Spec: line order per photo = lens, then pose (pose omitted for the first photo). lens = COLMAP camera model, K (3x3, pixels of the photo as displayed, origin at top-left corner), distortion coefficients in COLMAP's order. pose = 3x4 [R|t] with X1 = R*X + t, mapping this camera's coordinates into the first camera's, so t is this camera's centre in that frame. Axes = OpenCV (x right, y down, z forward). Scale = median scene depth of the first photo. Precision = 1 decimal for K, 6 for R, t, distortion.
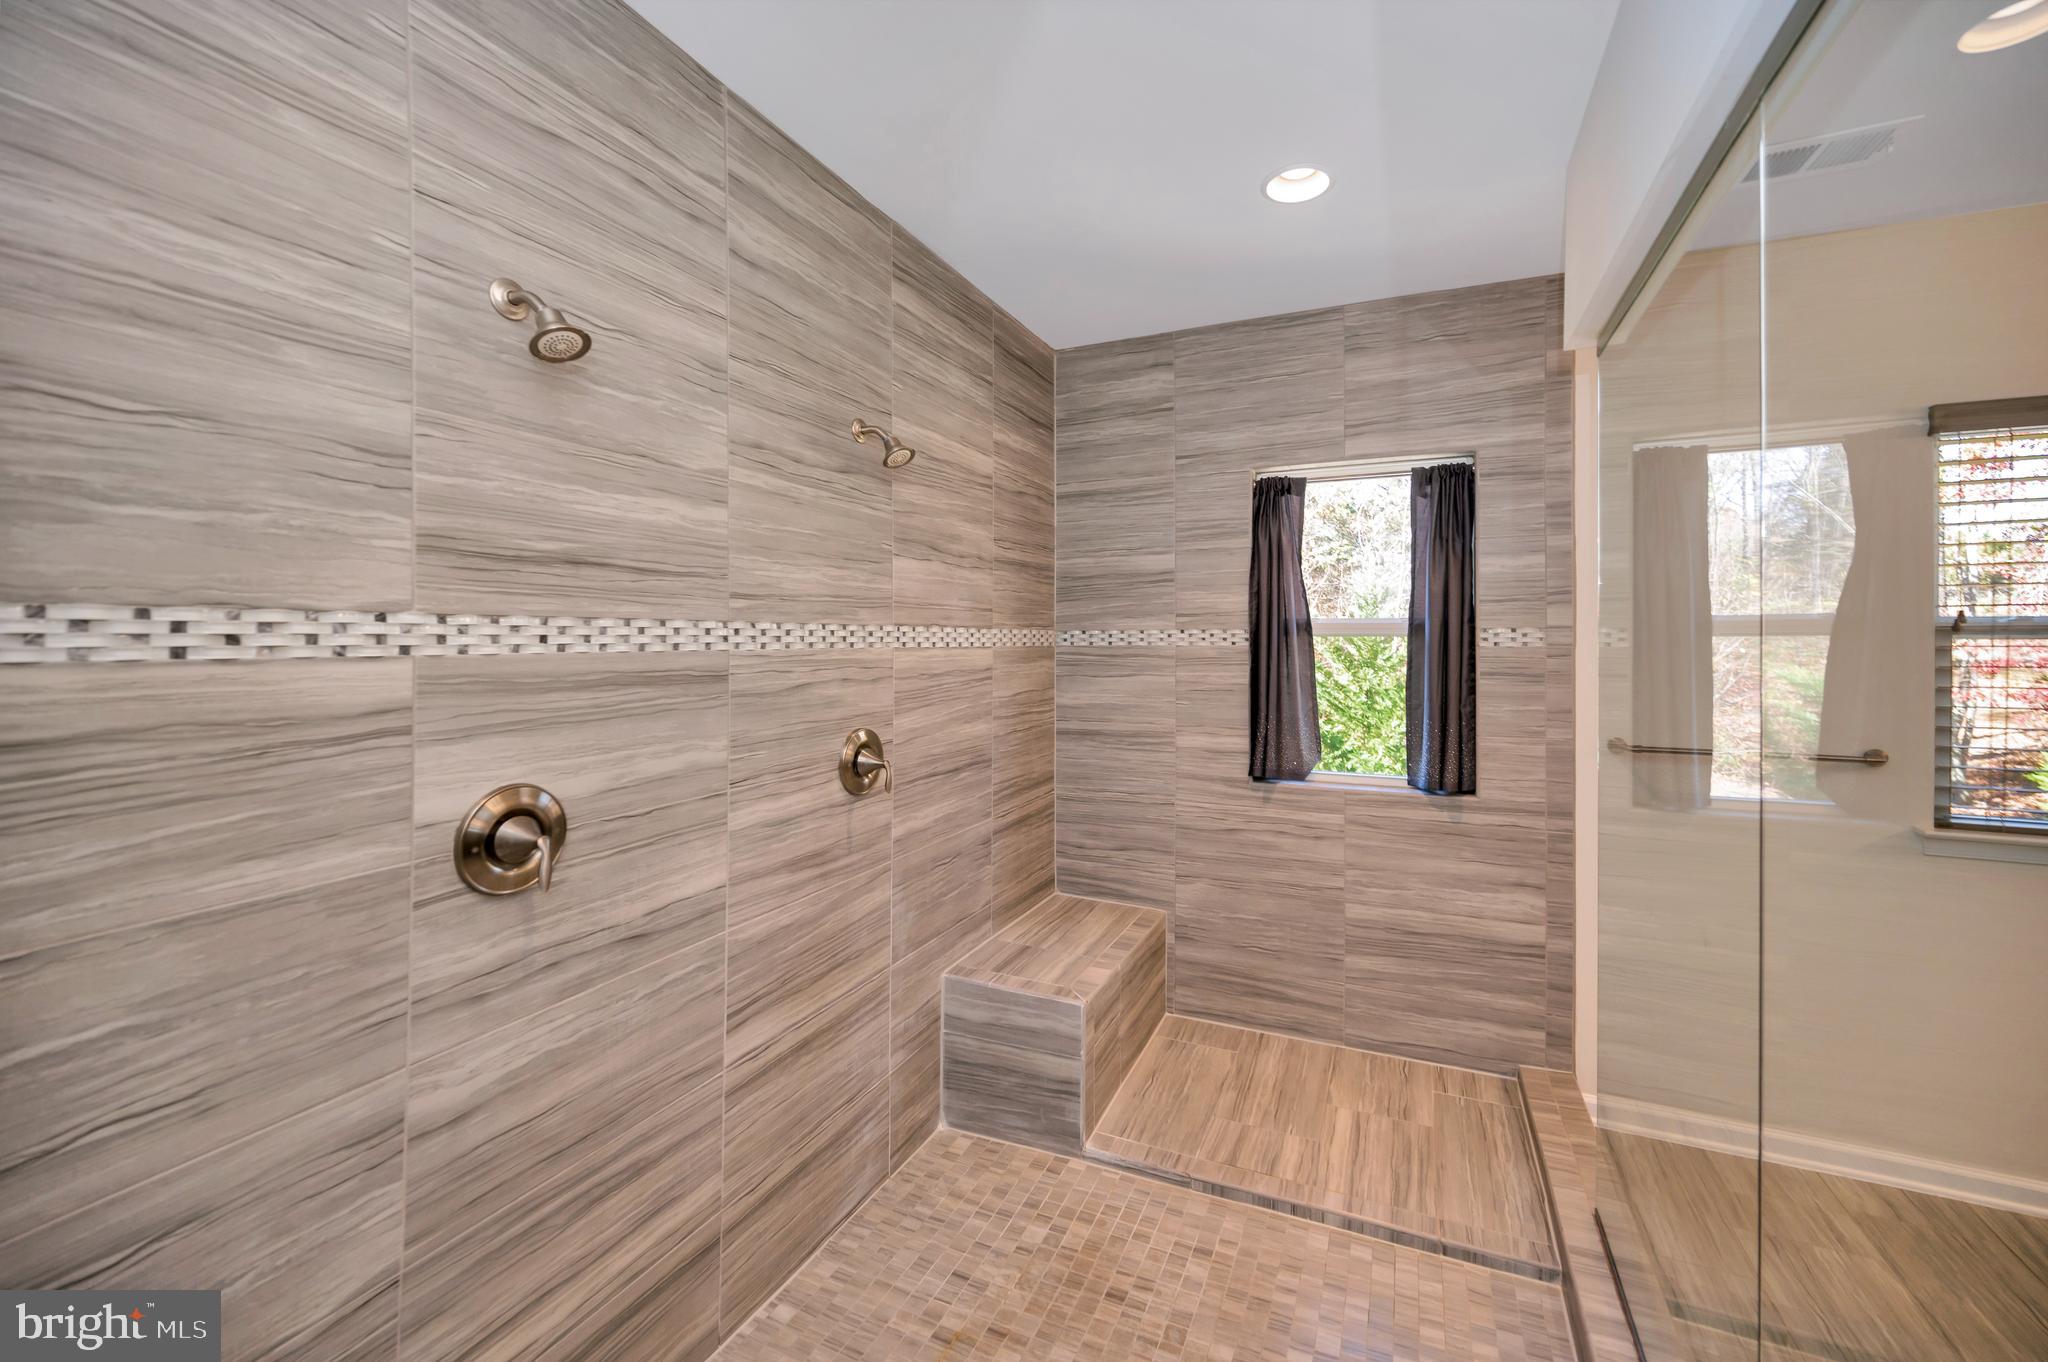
lens RADIAL K [[823.5, 0, 1025.7], [0, 823.5, 659.9], [0, 0, 1]] dist [0.001841, 0.000182]
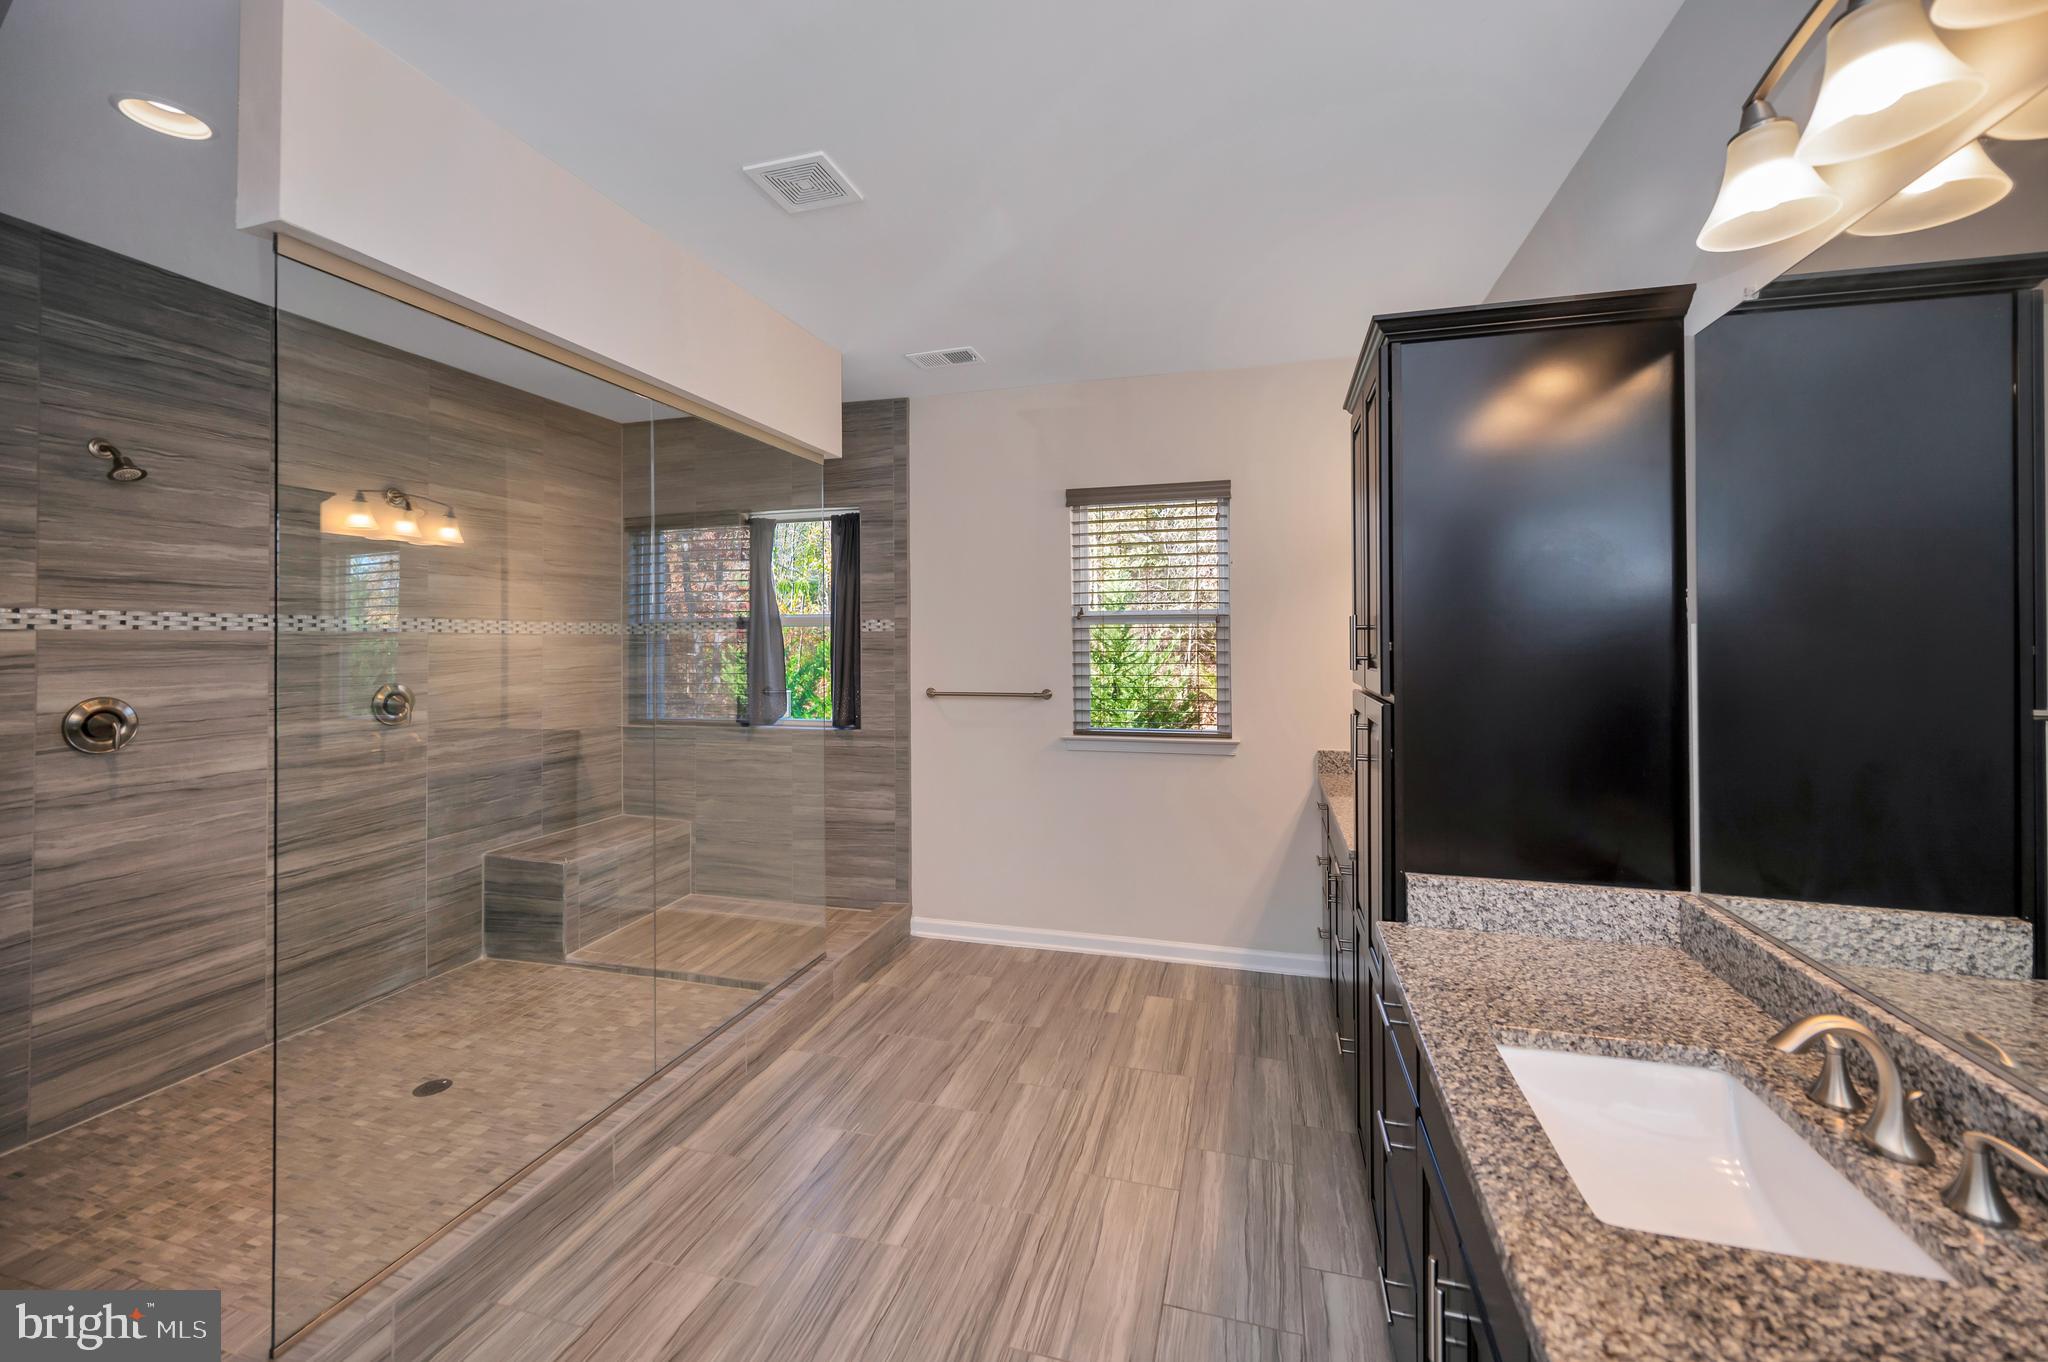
lens RADIAL K [[840.3, 0, 976.3], [0, 840.3, 642.9], [0, 0, 1]] dist [-0.000936, -0.000444]
pose [[0.994632, -0.007441, 0.103212, 0.719259], [0.009958, 0.999665, -0.023892, 0.053783], [-0.102999, 0.024792, 0.994372, -0.692894]]
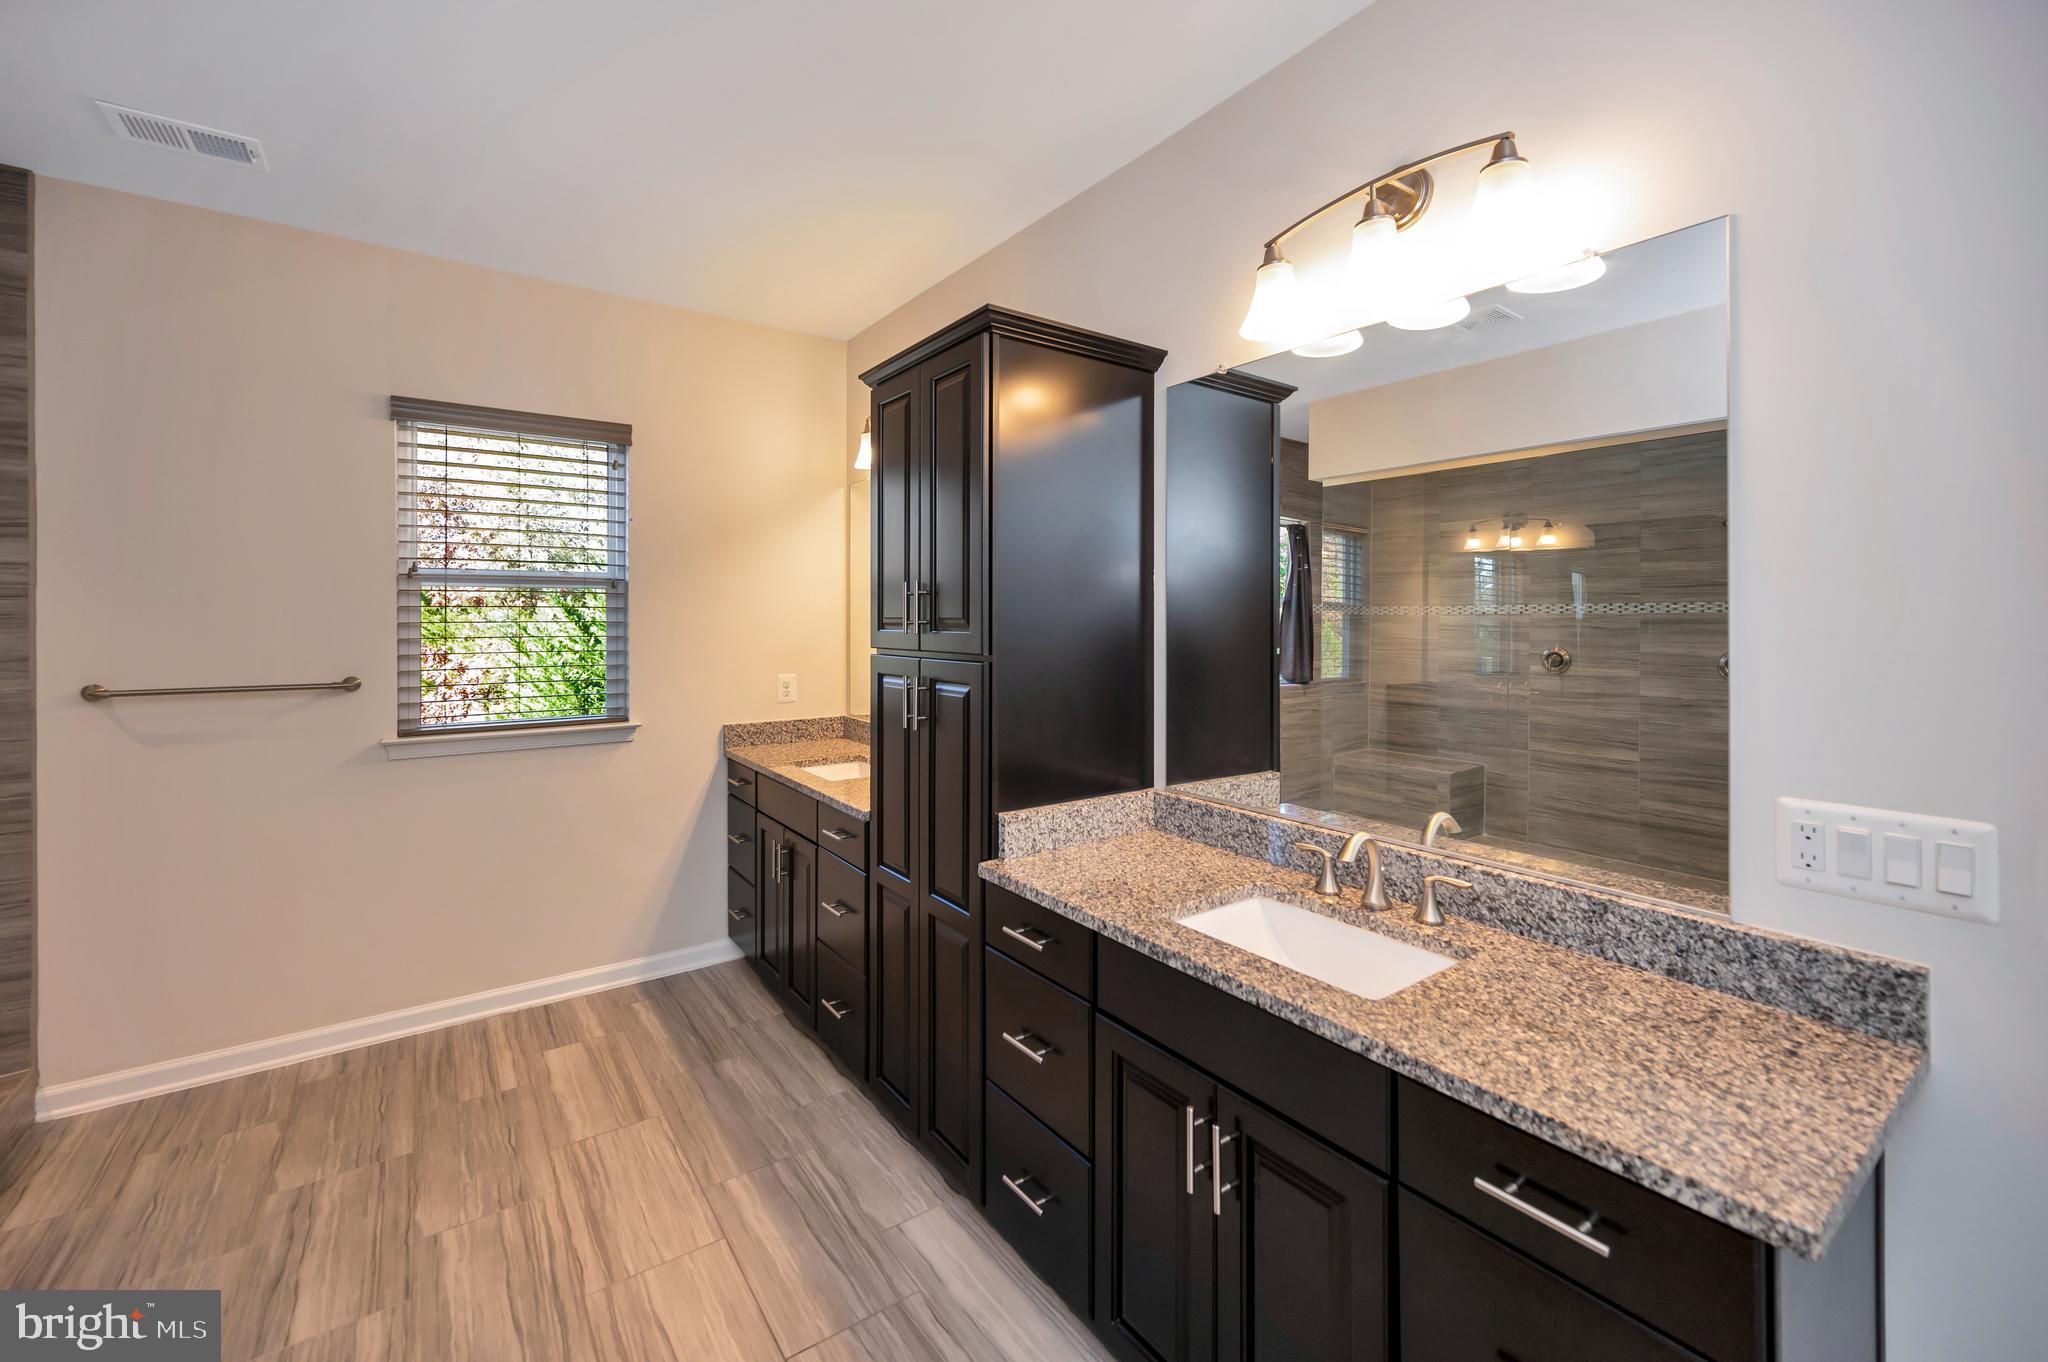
lens RADIAL K [[865.5, 0, 1032.2], [0, 865.5, 626.4], [0, 0, 1]] dist [-0.003257, -0.000210]
pose [[0.502574, -0.010697, 0.864468, 0.464725], [0.023416, 0.999725, -0.001243, 0.061687], [-0.864217, 0.020867, 0.502686, -0.452747]]
